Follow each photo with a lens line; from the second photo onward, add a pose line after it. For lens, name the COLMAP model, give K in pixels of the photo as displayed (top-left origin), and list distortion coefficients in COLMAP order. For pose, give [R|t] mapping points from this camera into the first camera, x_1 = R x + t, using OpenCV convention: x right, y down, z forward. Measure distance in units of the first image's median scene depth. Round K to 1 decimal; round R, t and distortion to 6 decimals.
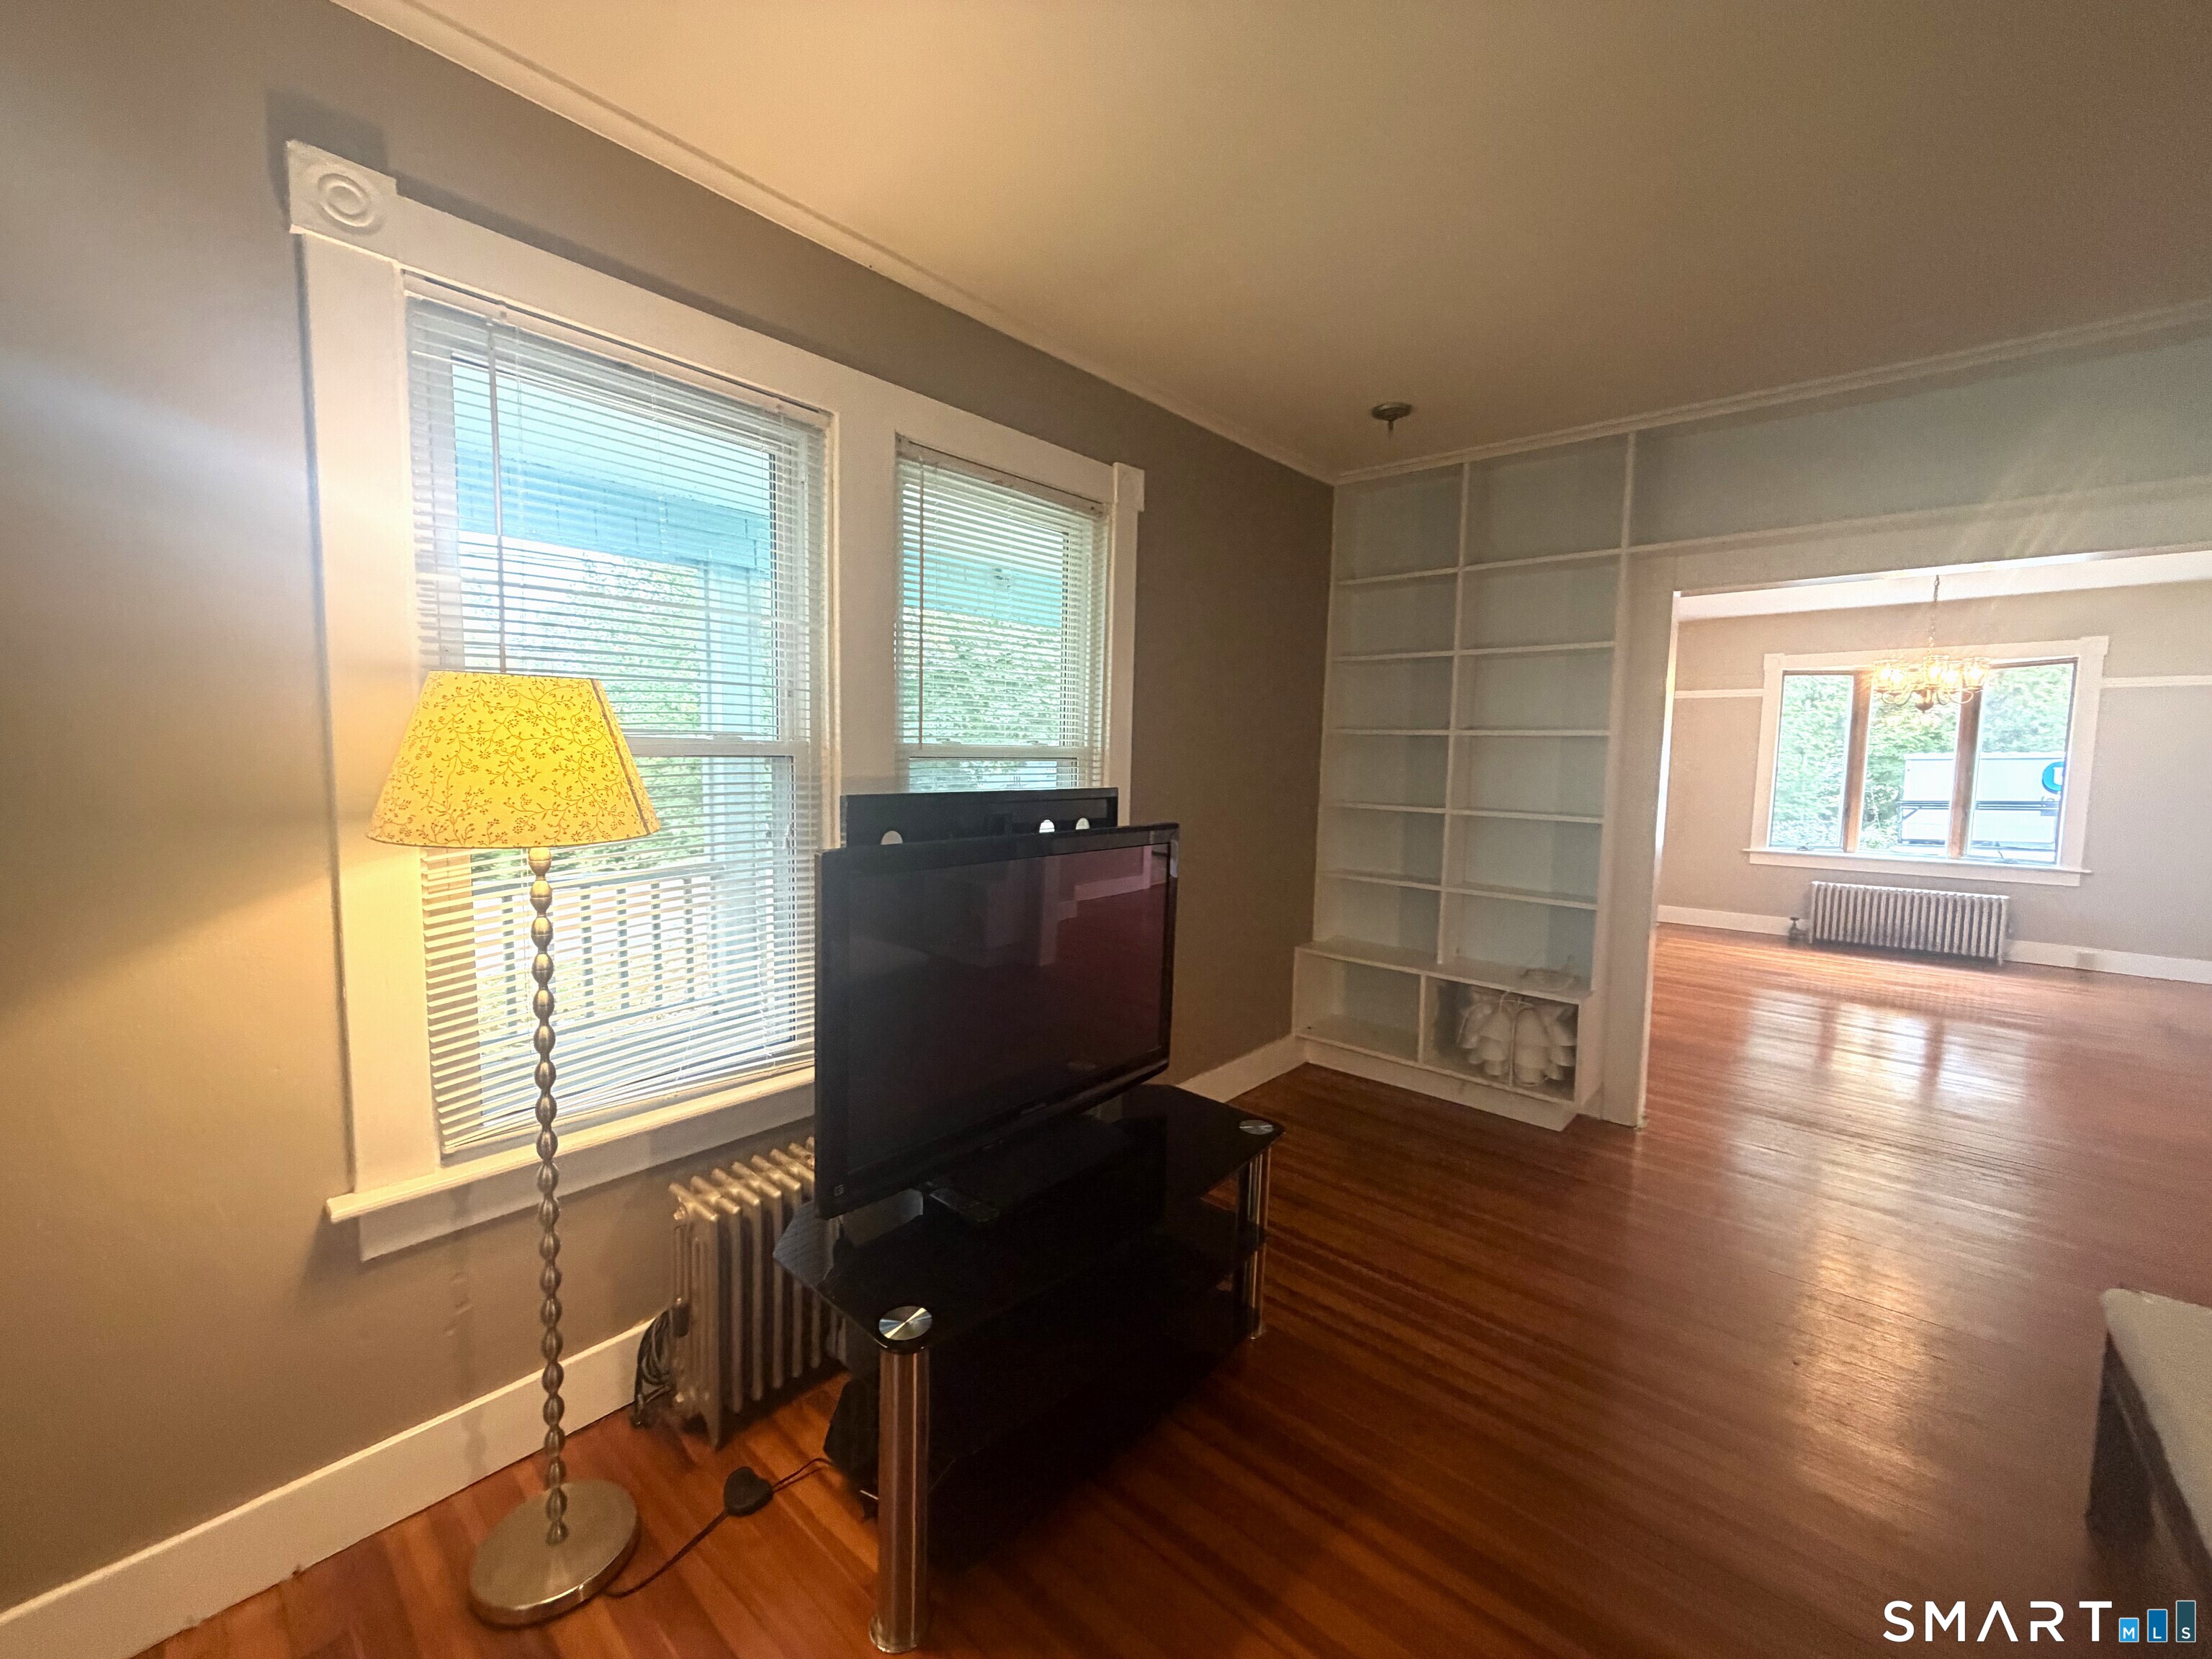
lens RADIAL K [[885.1, 0, 1096.9], [0, 885.1, 828.9], [0, 0, 1]] dist [0.000530, 0.000287]
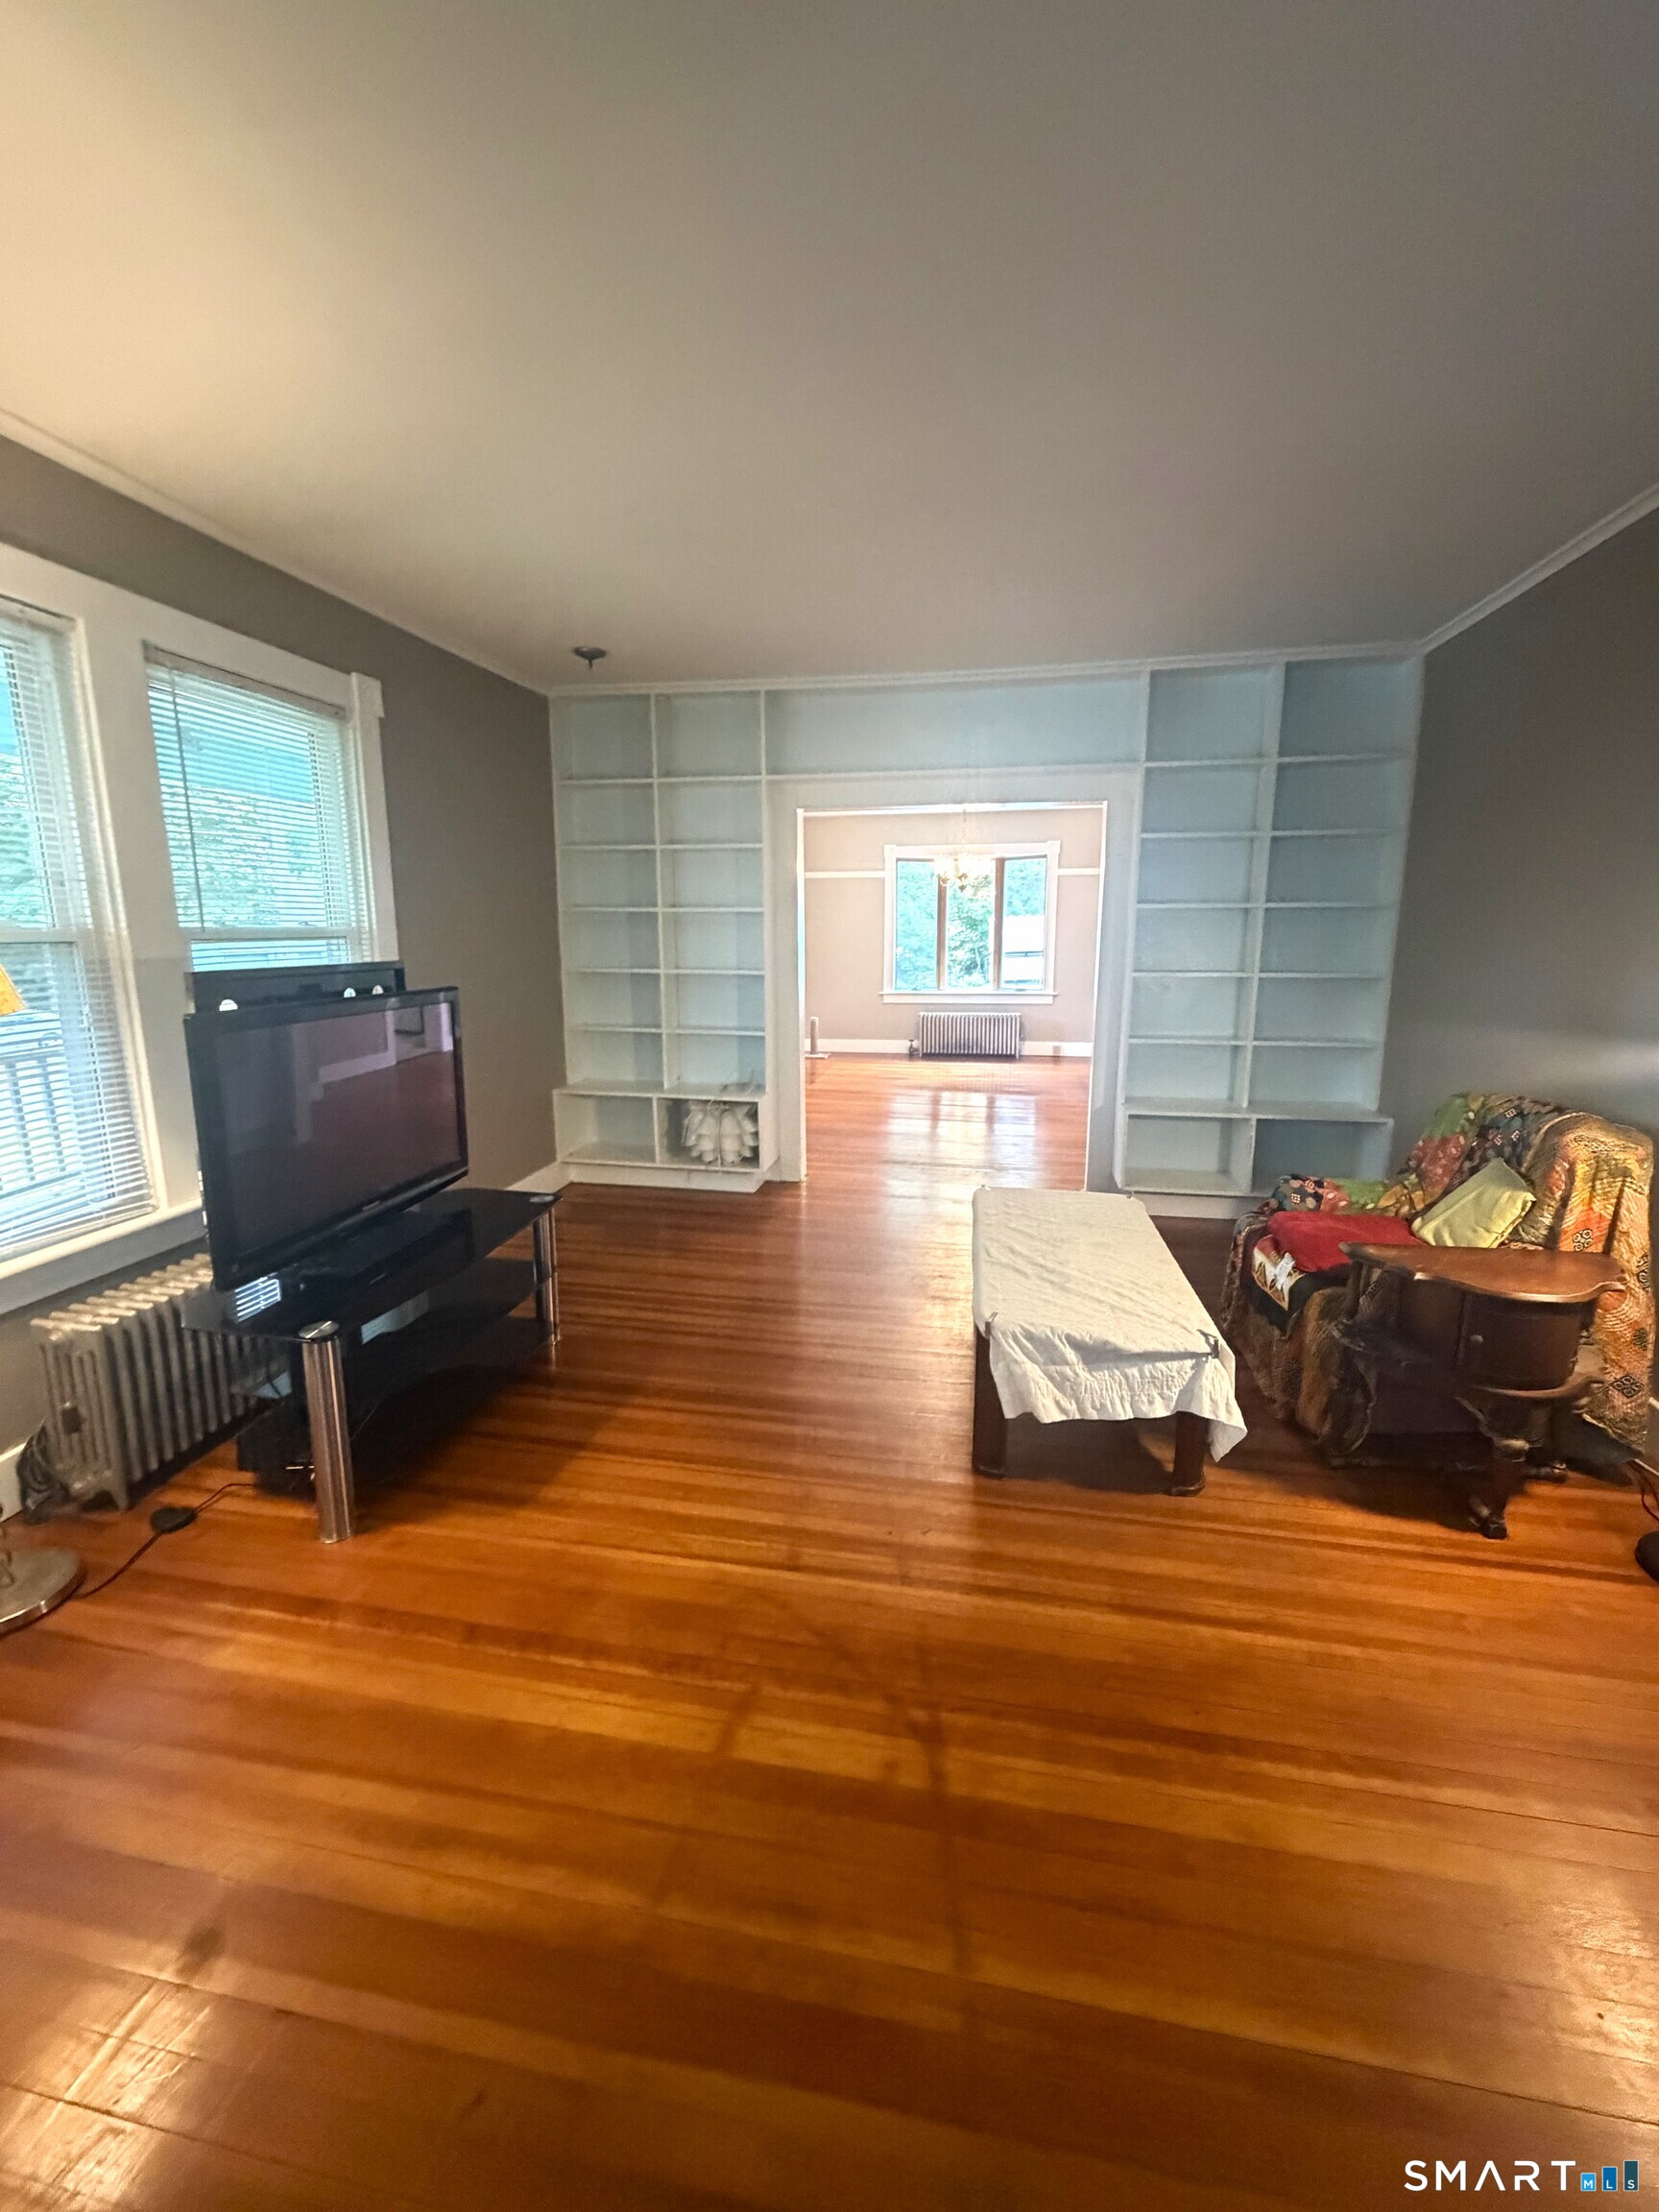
lens RADIAL K [[887.2, 0, 835.1], [0, 887.2, 1098.5], [0, 0, 1]] dist [-0.002064, -0.000314]
pose [[0.852253, -0.115591, 0.510199, -0.088584], [0.058354, 0.990202, 0.126865, 0.018447], [-0.519865, -0.078349, 0.850648, -0.310337]]
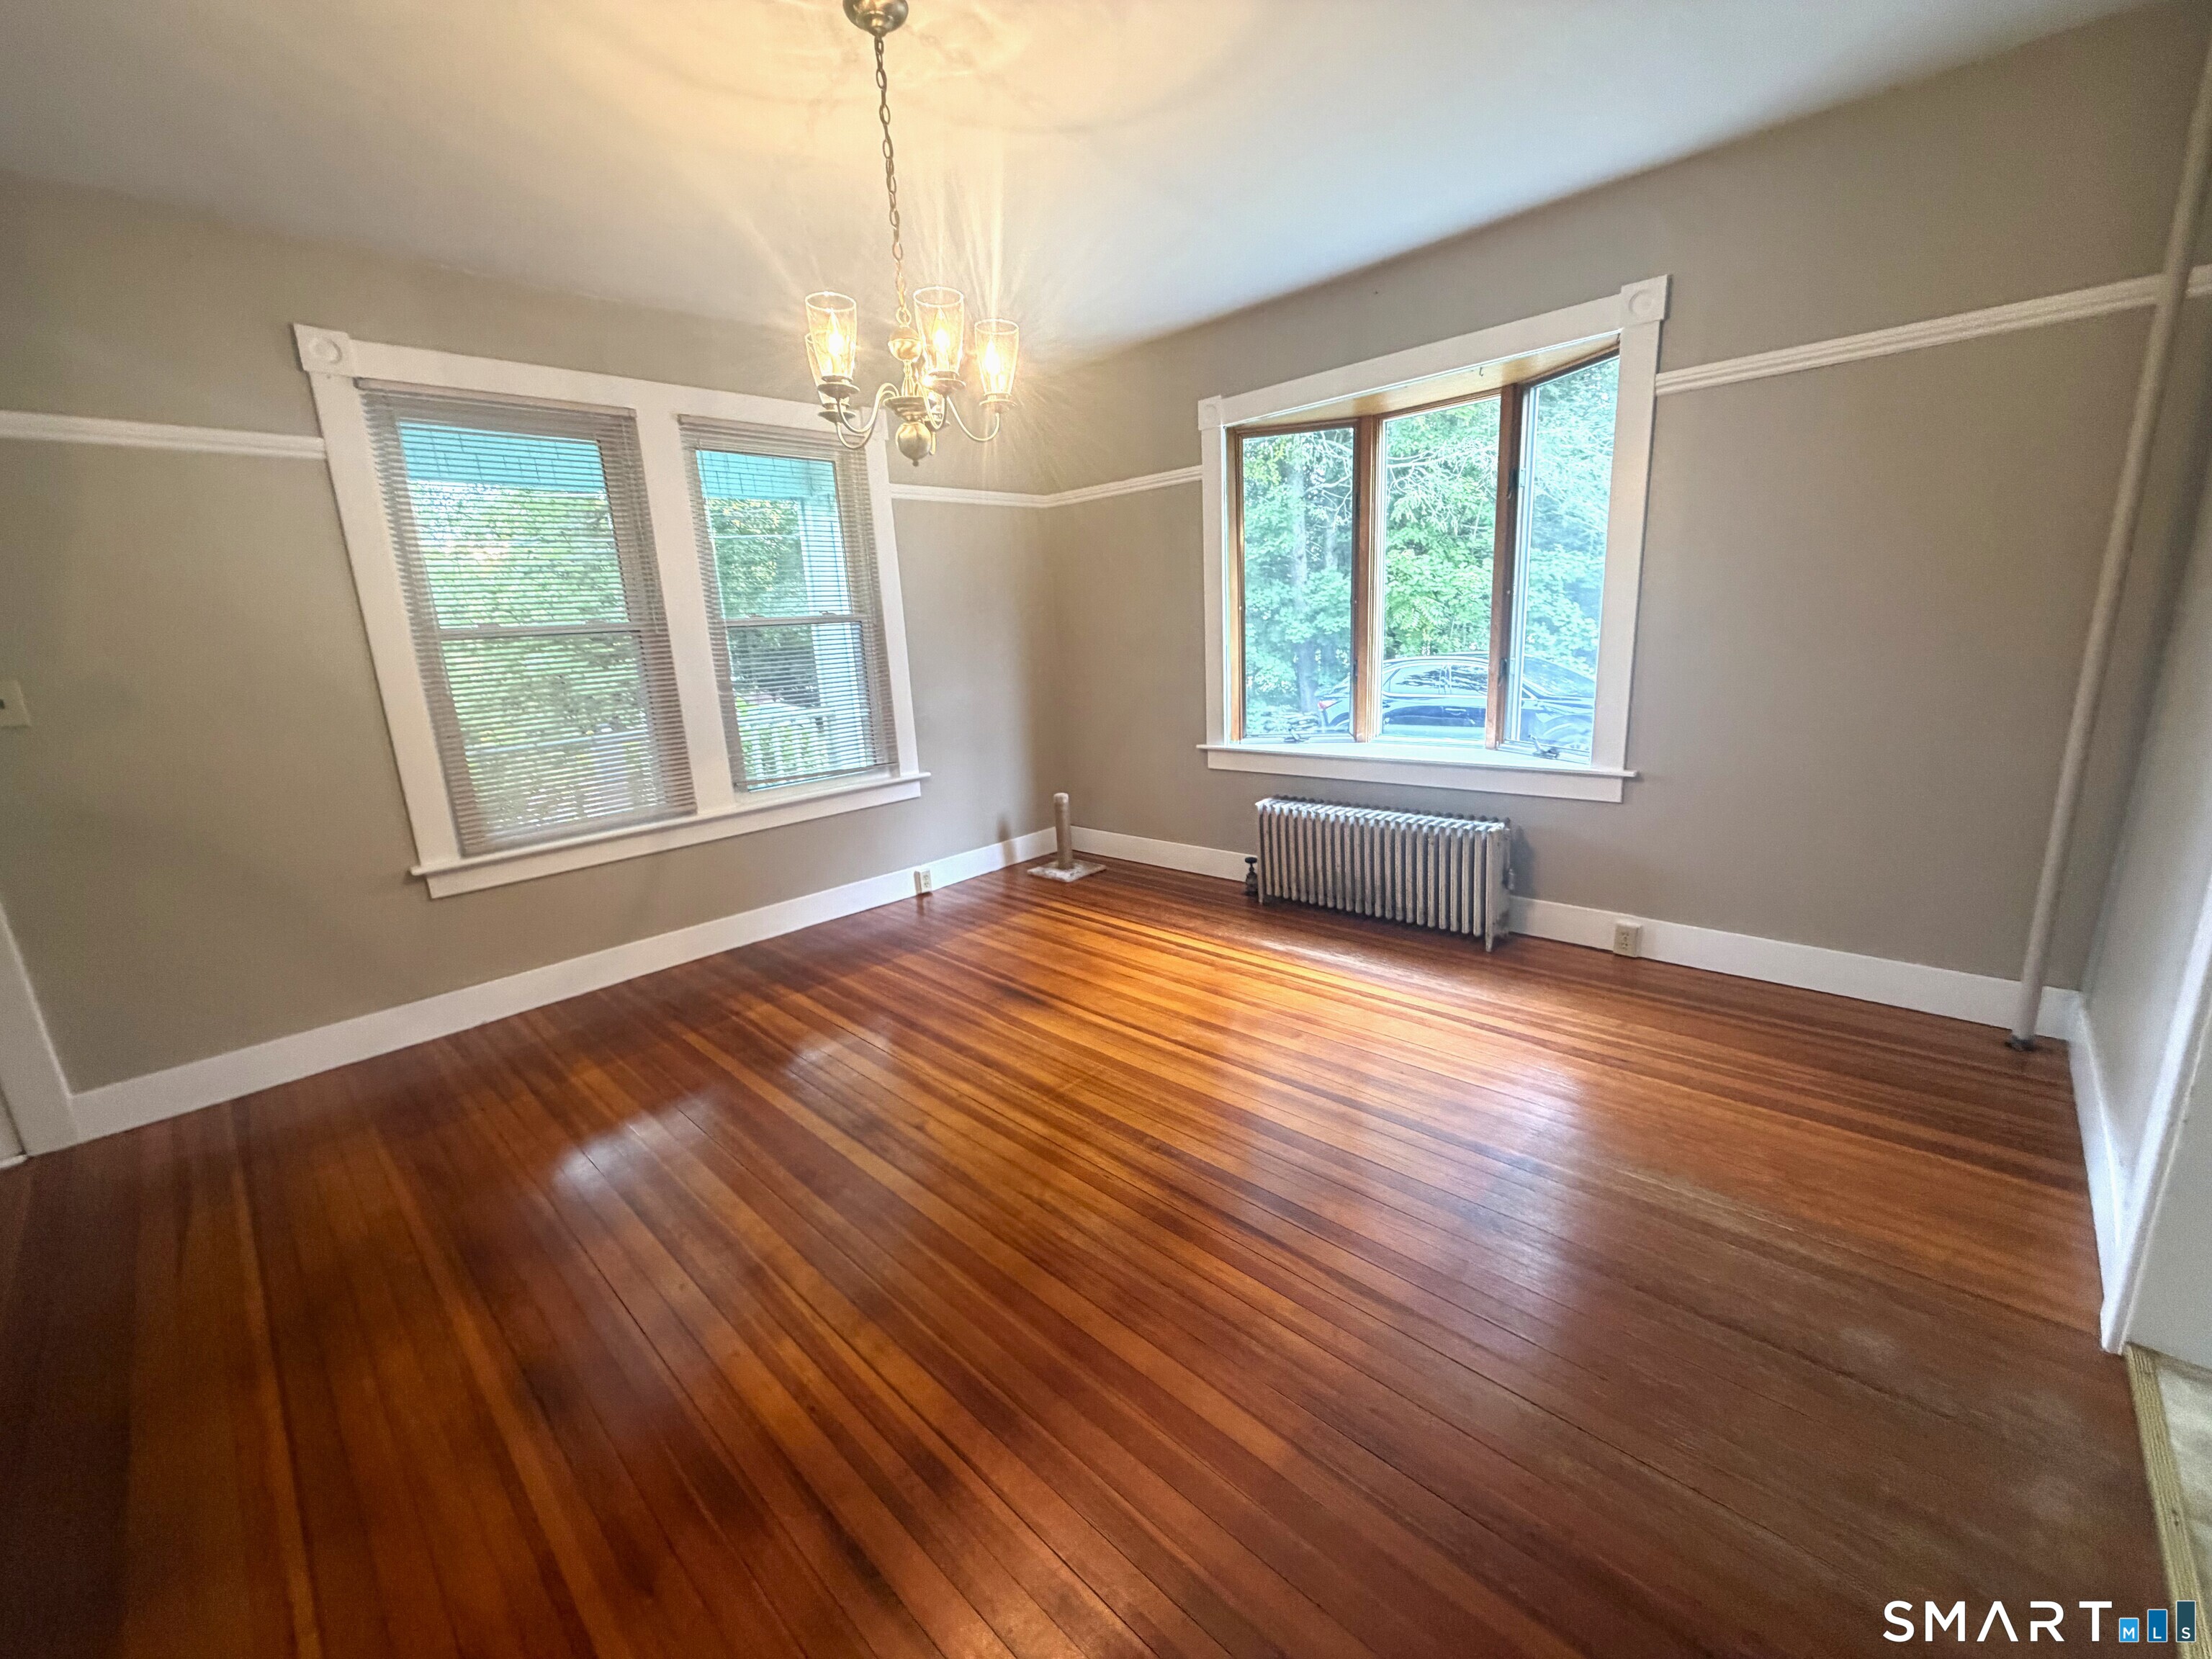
lens RADIAL K [[885.1, 0, 1096.9], [0, 885.1, 828.9], [0, 0, 1]] dist [0.000530, 0.000287]
pose [[0.996467, -0.064751, -0.053491, 1.664585], [0.072170, 0.985898, 0.150984, -0.042776], [0.042960, -0.154311, 0.987088, 0.938115]]
